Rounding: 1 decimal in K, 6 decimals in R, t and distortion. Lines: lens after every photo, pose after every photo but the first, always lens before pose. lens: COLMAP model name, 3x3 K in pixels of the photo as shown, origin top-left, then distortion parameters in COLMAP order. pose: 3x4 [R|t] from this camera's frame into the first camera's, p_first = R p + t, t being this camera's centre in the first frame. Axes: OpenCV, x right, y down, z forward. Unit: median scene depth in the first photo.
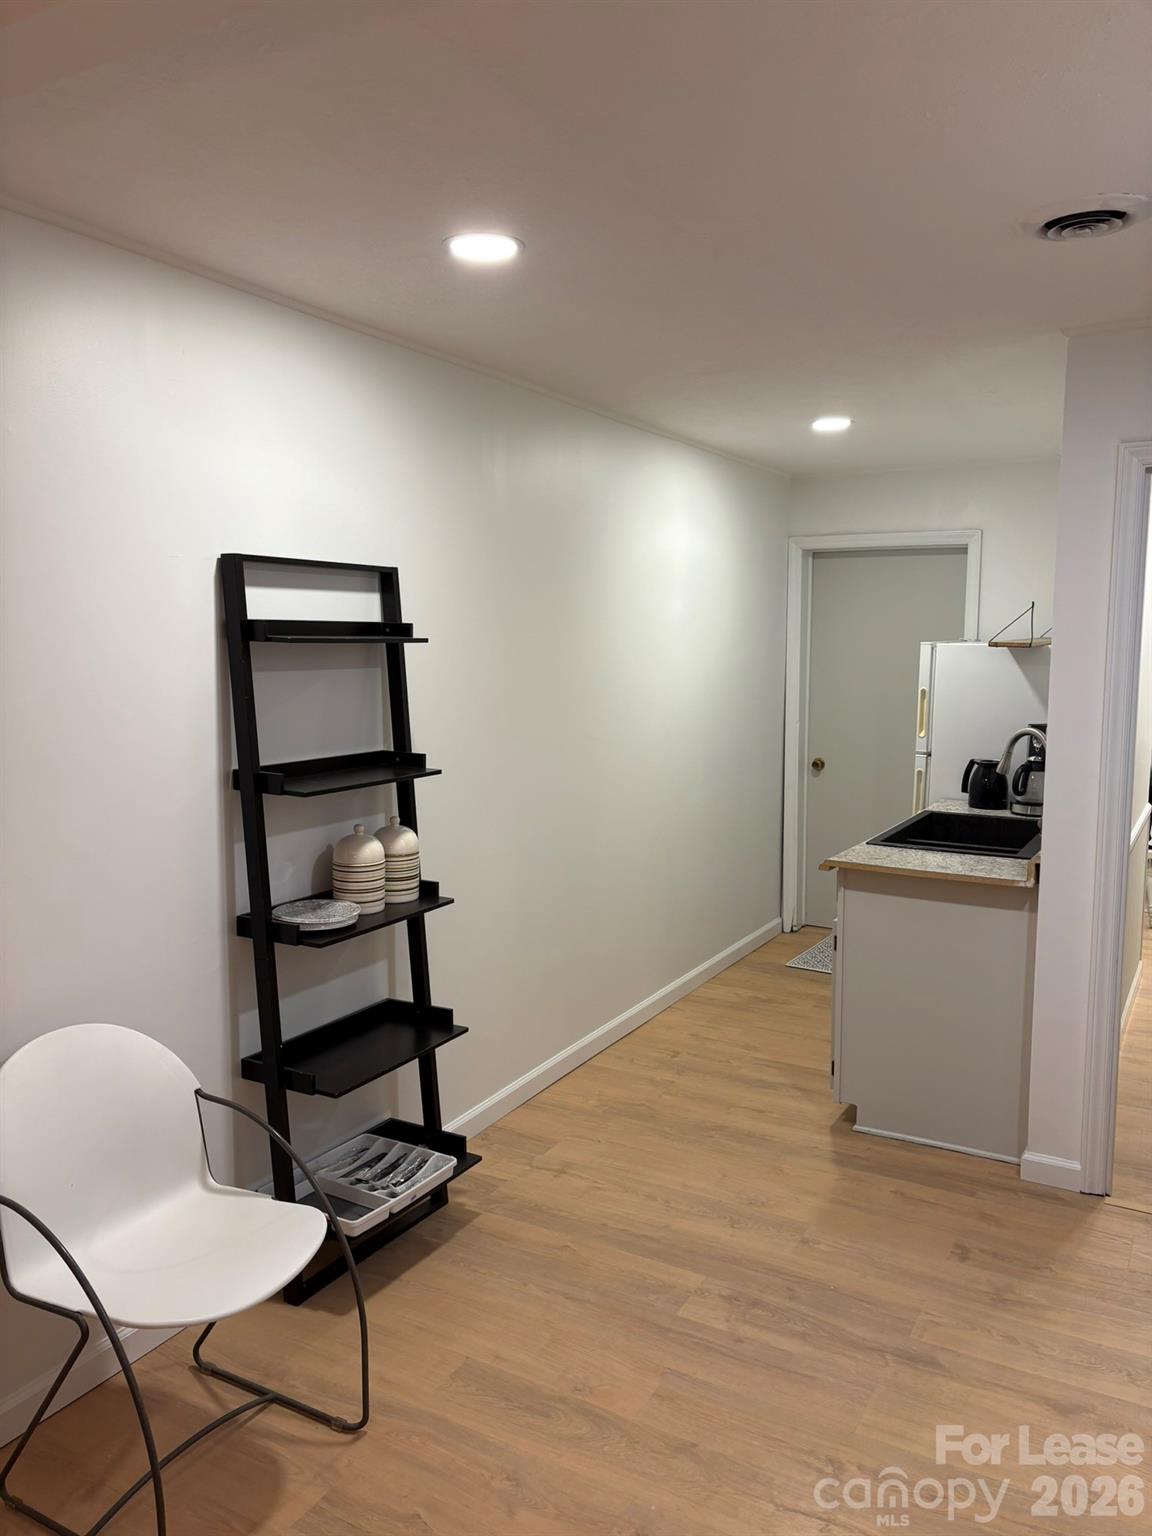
lens RADIAL K [[1163.7, 0, 570.4], [0, 1163.7, 774.9], [0, 0, 1]] dist [0.019787, 0.001036]
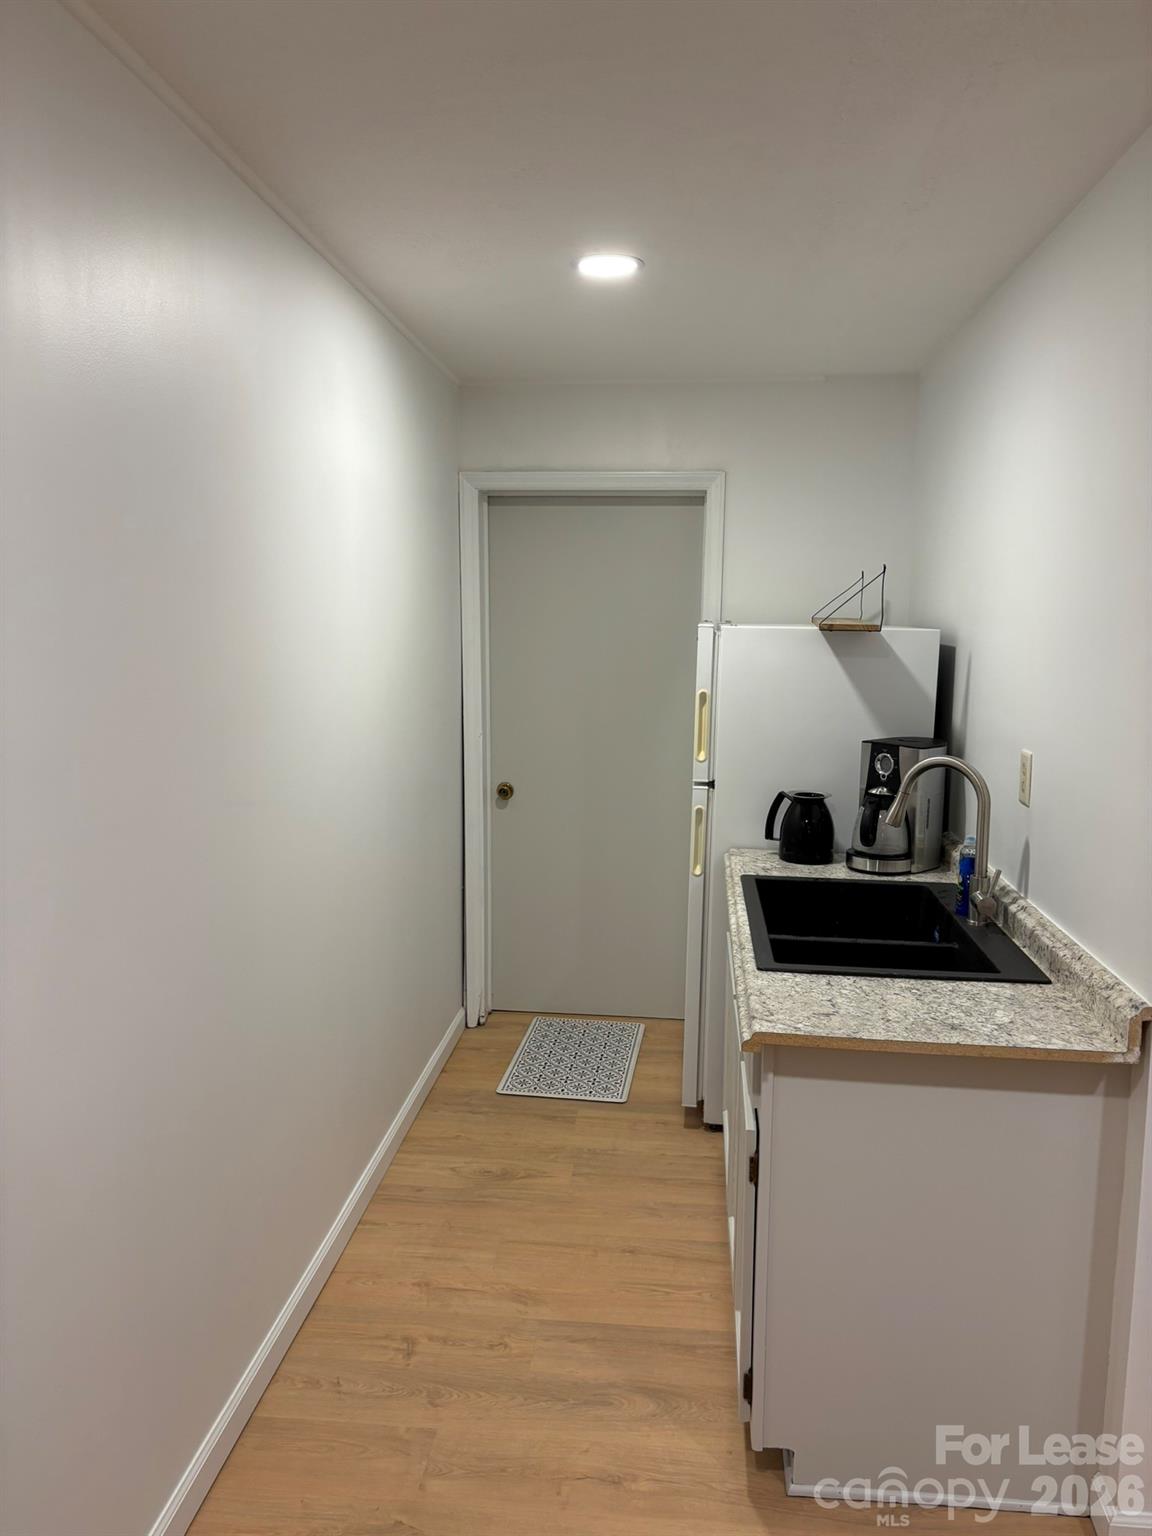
lens RADIAL K [[1163.7, 0, 570.4], [0, 1163.7, 774.9], [0, 0, 1]] dist [0.019787, 0.001036]
pose [[0.915352, -0.046049, 0.400013, -0.065963], [0.039140, 0.998910, 0.025430, -0.062074], [-0.400748, -0.007621, 0.916157, 0.554648]]
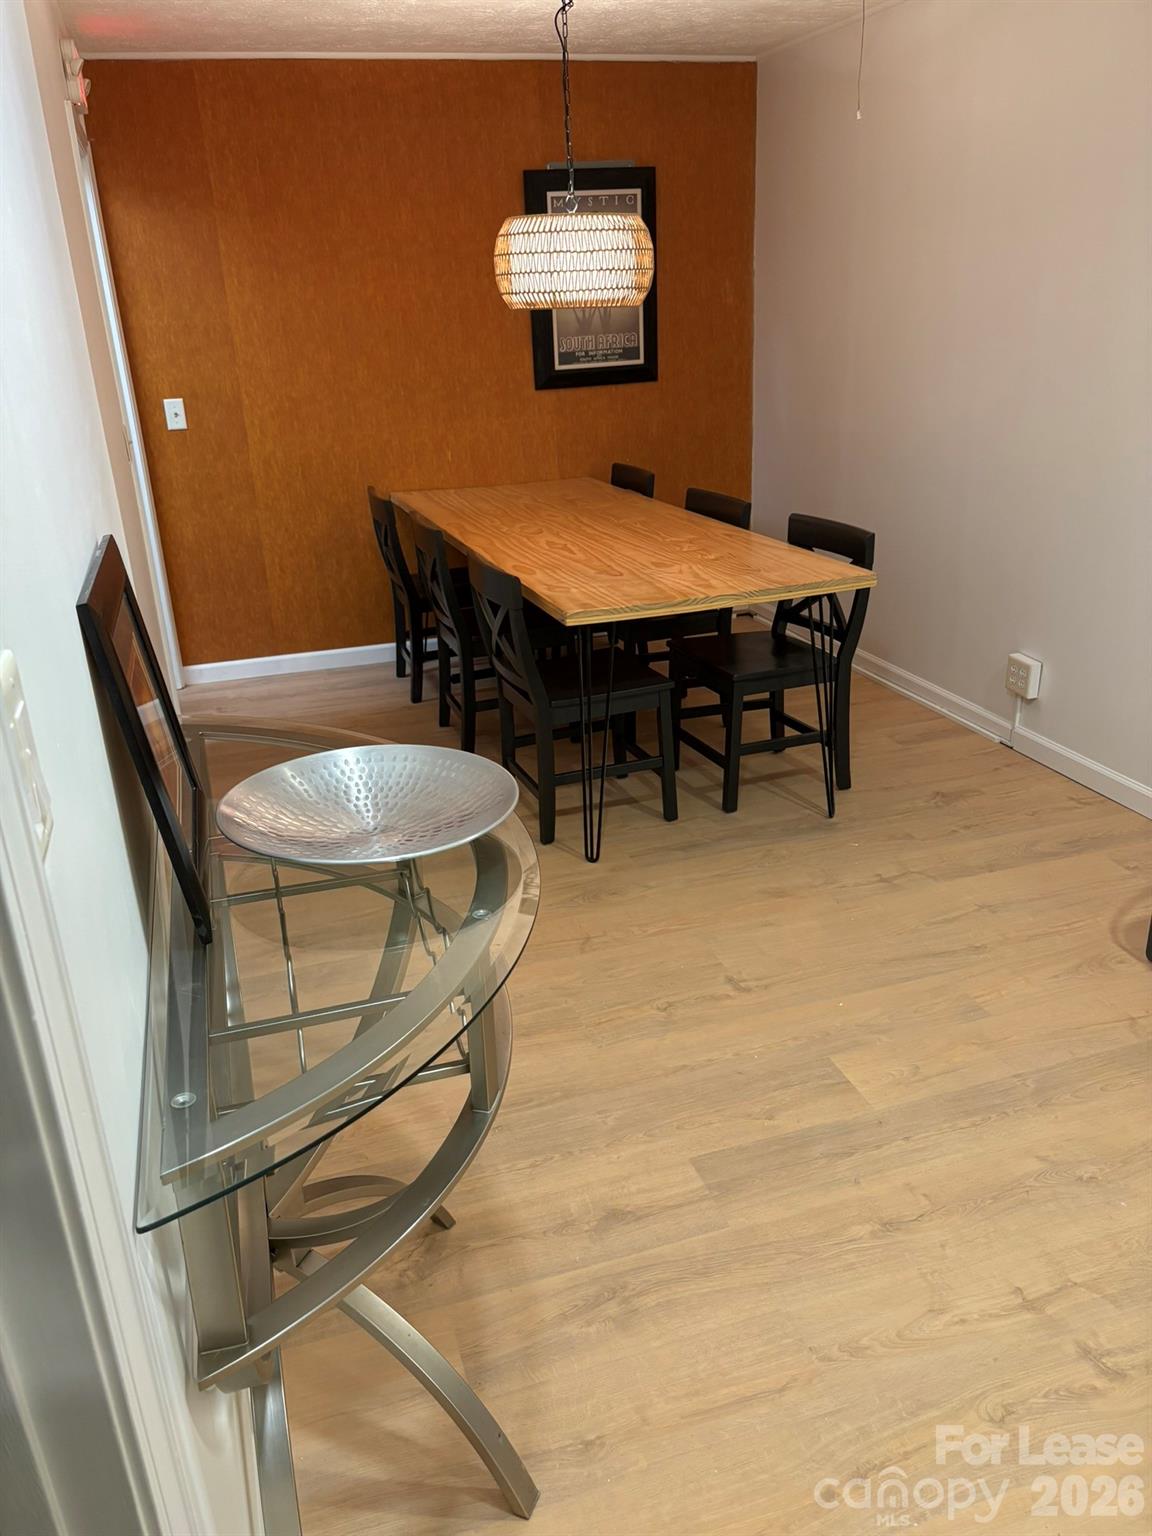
lens RADIAL K [[1163.7, 0, 570.4], [0, 1163.7, 774.9], [0, 0, 1]] dist [0.019787, 0.001036]
pose [[-0.677049, 0.307531, -0.668602, 0.538284], [-0.044870, 0.889564, 0.454601, -0.056269], [0.734569, 0.337787, -0.588480, 0.665599]]
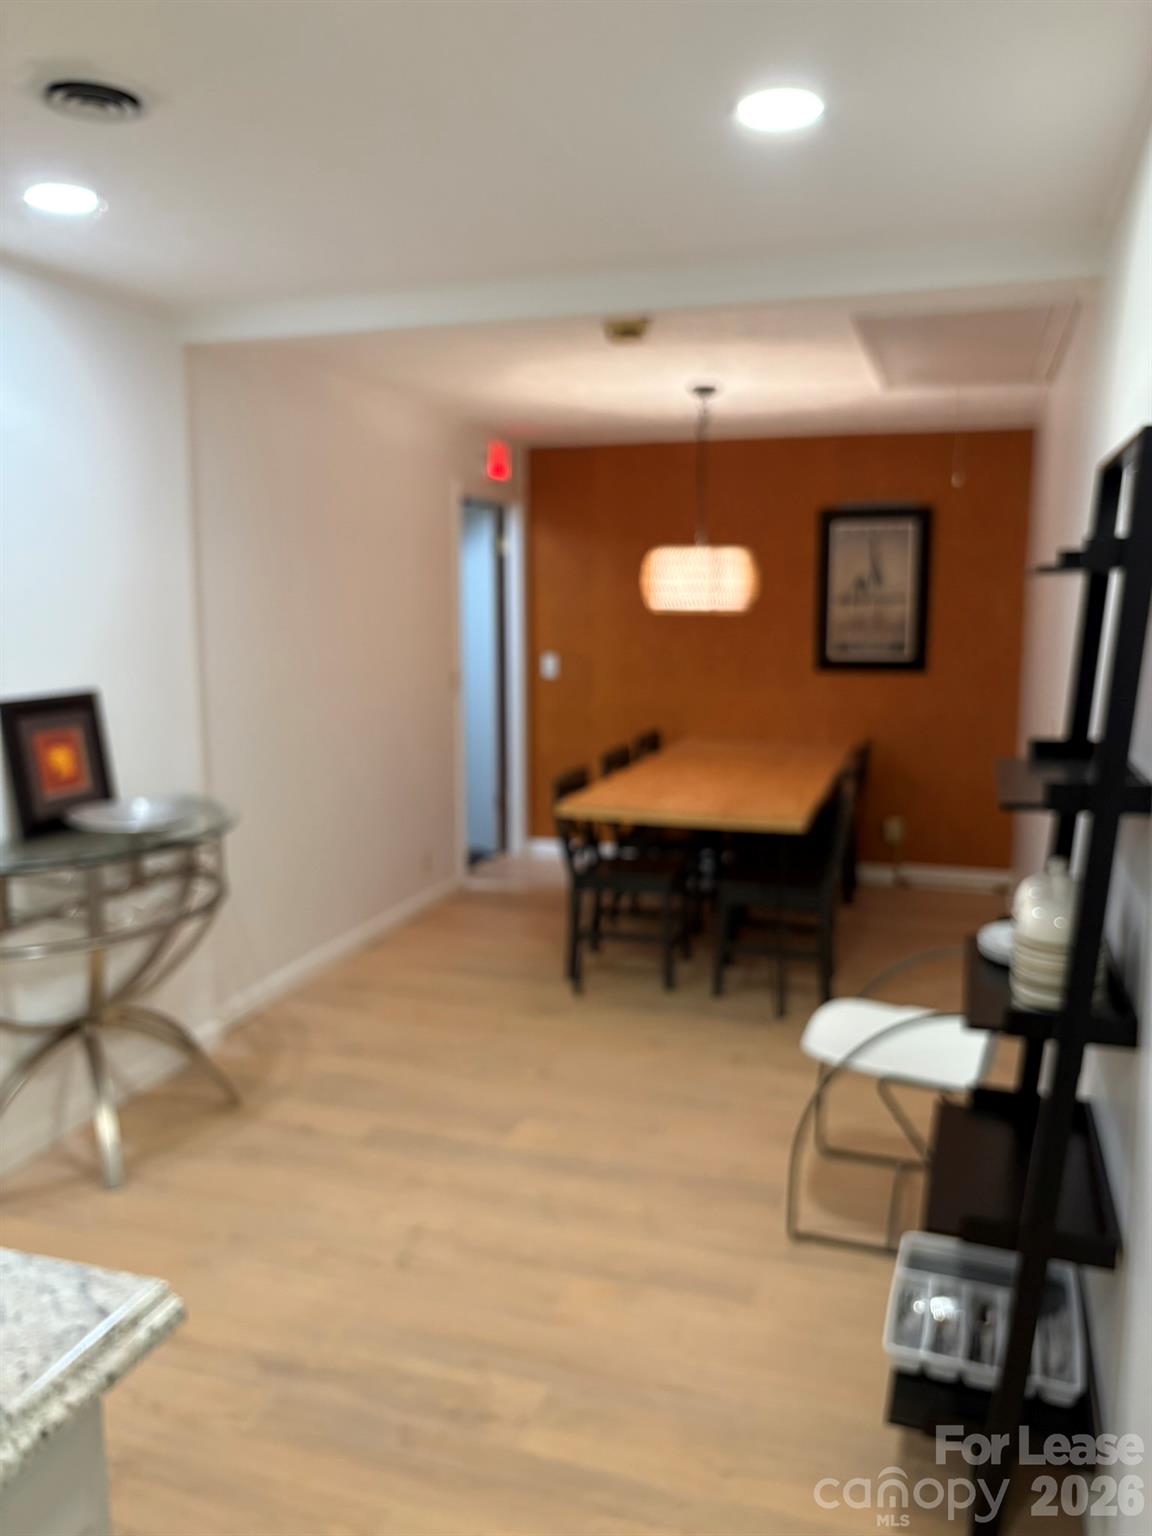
lens RADIAL K [[1195.9, 0, 579.8], [0, 1195.9, 764.1], [0, 0, 1]] dist [0.000546, -0.000331]
pose [[-0.979413, 0.029645, -0.199680, 0.173750], [-0.023165, 0.966119, 0.257057, -0.143305], [0.200535, 0.256390, -0.945542, 1.298897]]
